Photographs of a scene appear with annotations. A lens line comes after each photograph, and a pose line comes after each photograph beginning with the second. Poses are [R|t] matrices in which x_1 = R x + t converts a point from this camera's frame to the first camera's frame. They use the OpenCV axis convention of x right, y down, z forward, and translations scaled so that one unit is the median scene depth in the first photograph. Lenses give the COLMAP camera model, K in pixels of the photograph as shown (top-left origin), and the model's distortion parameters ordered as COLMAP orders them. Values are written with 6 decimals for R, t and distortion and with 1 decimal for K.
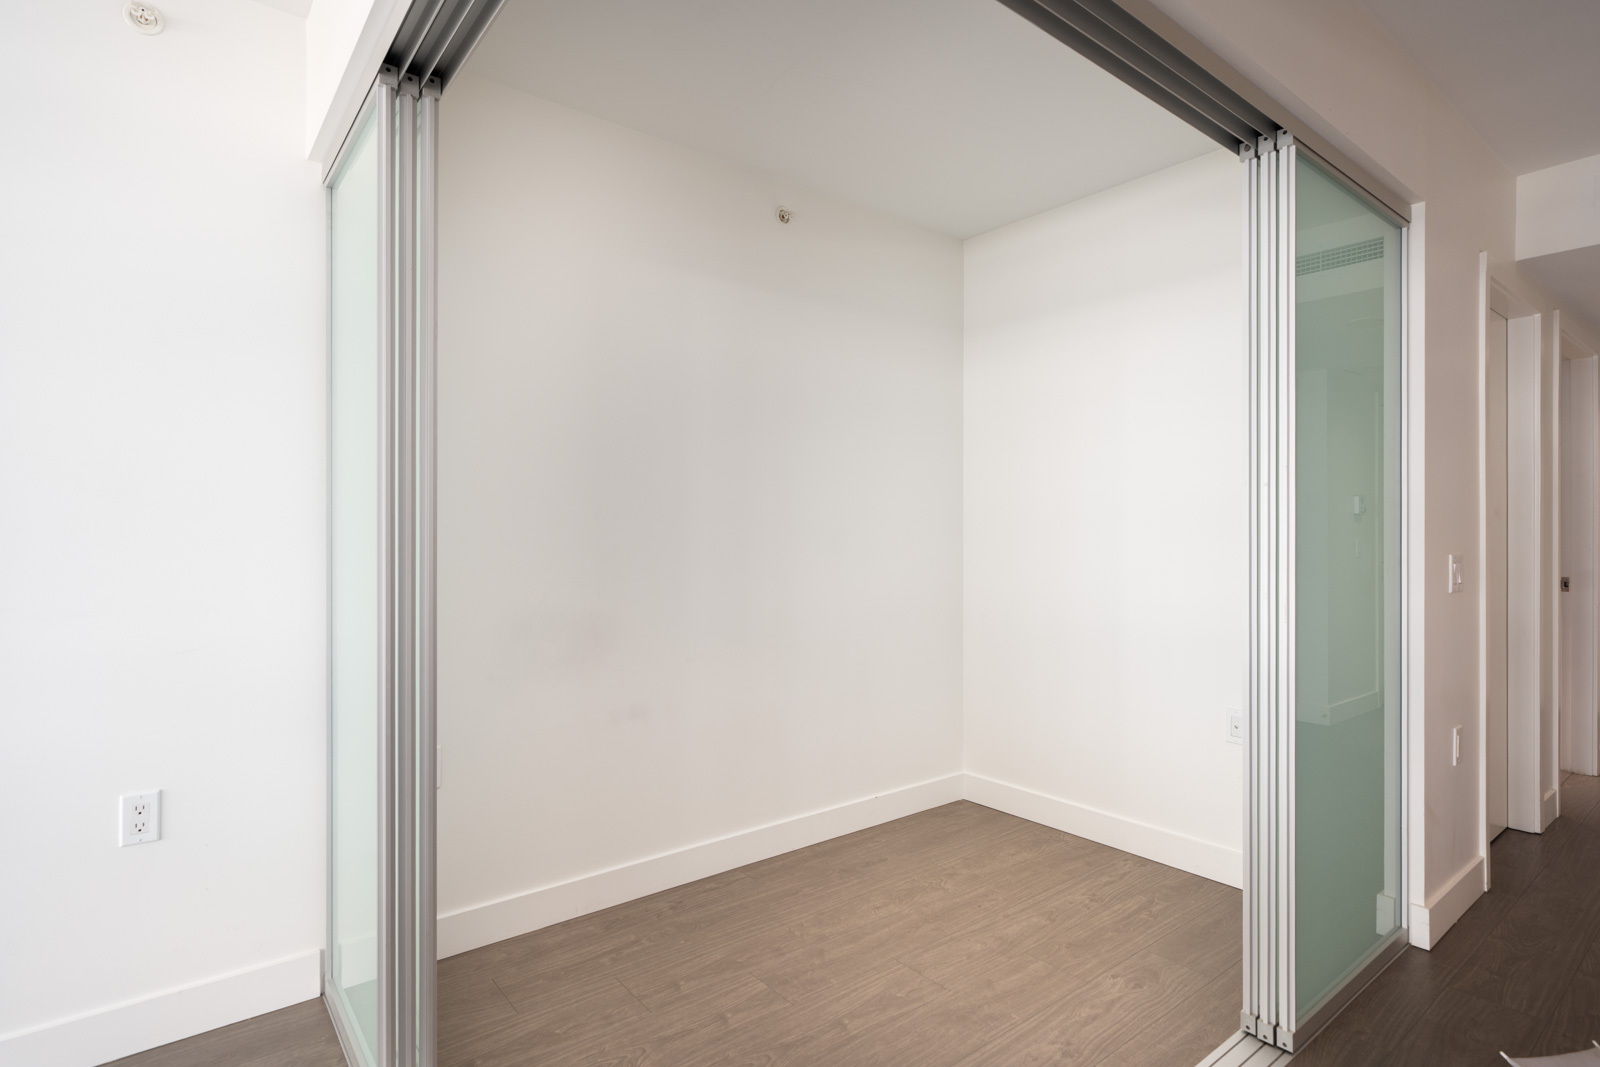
lens RADIAL K [[788.8, 0, 808.9], [0, 788.8, 533.9], [0, 0, 1]] dist [-0.003679, 0.003237]
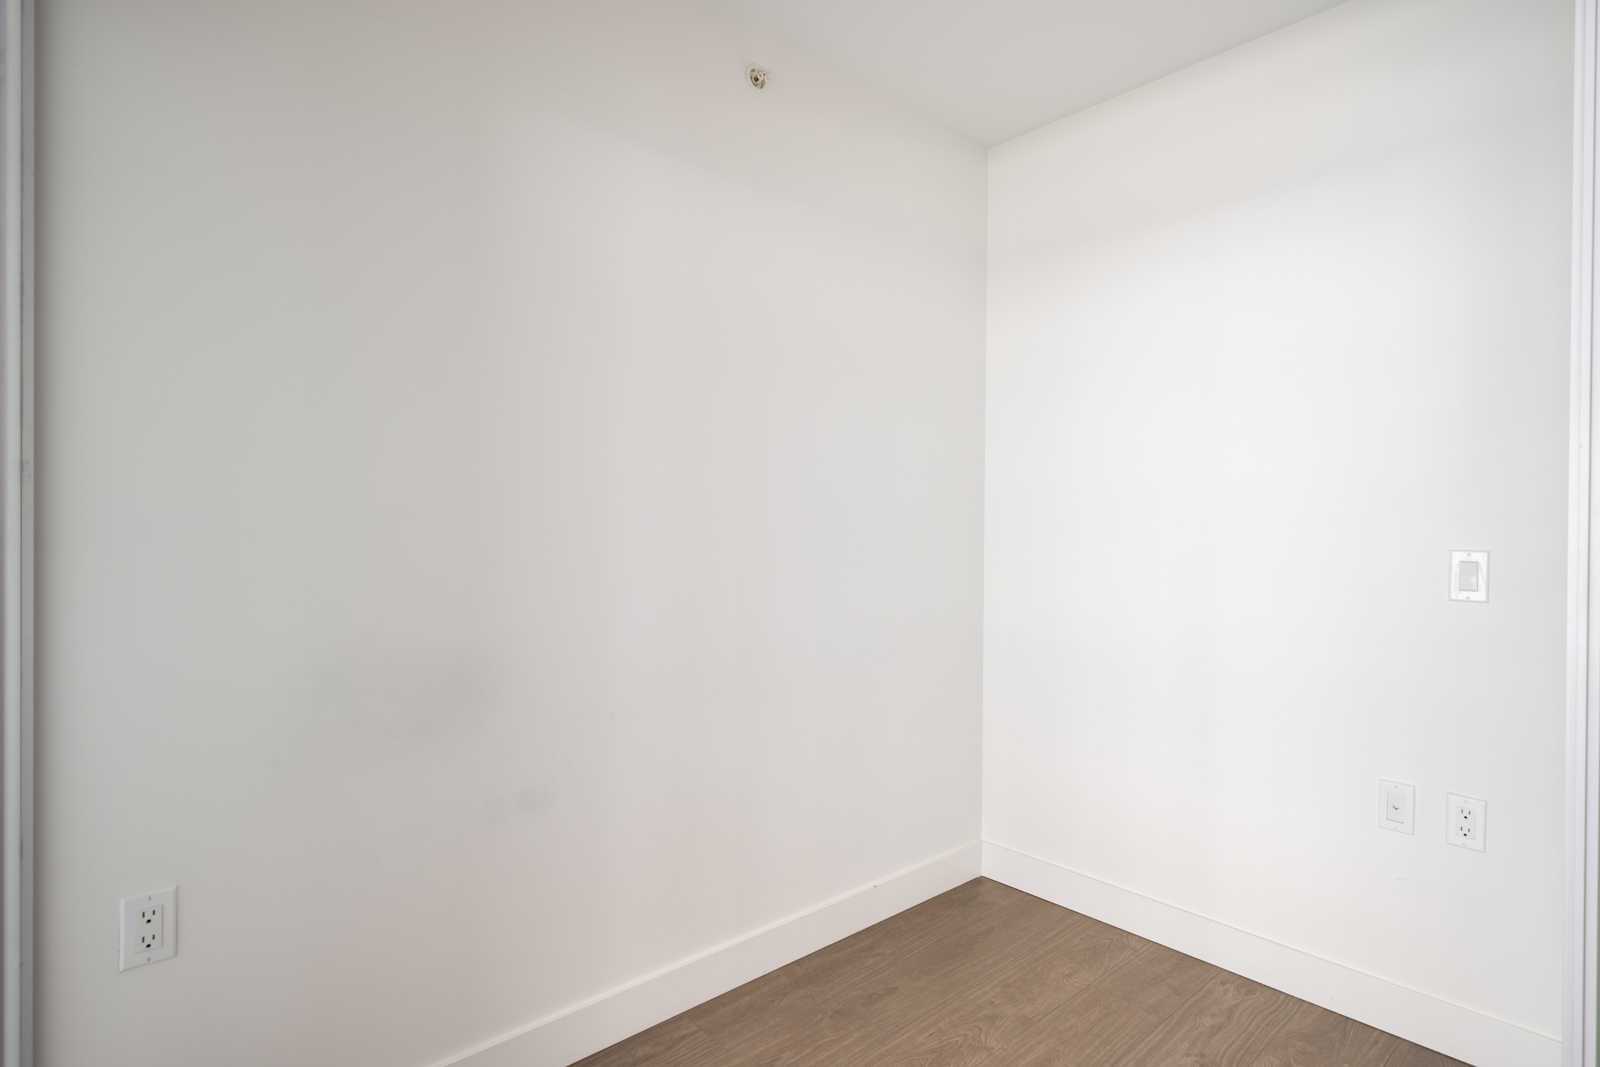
lens RADIAL K [[788.8, 0, 801.6], [0, 788.8, 539.5], [0, 0, 1]] dist [-0.003679, 0.003237]
pose [[0.998974, 0.006261, 0.044864, -0.021273], [-0.006657, 0.999940, 0.008677, 0.002466], [-0.044807, -0.008967, 0.998955, 0.300436]]
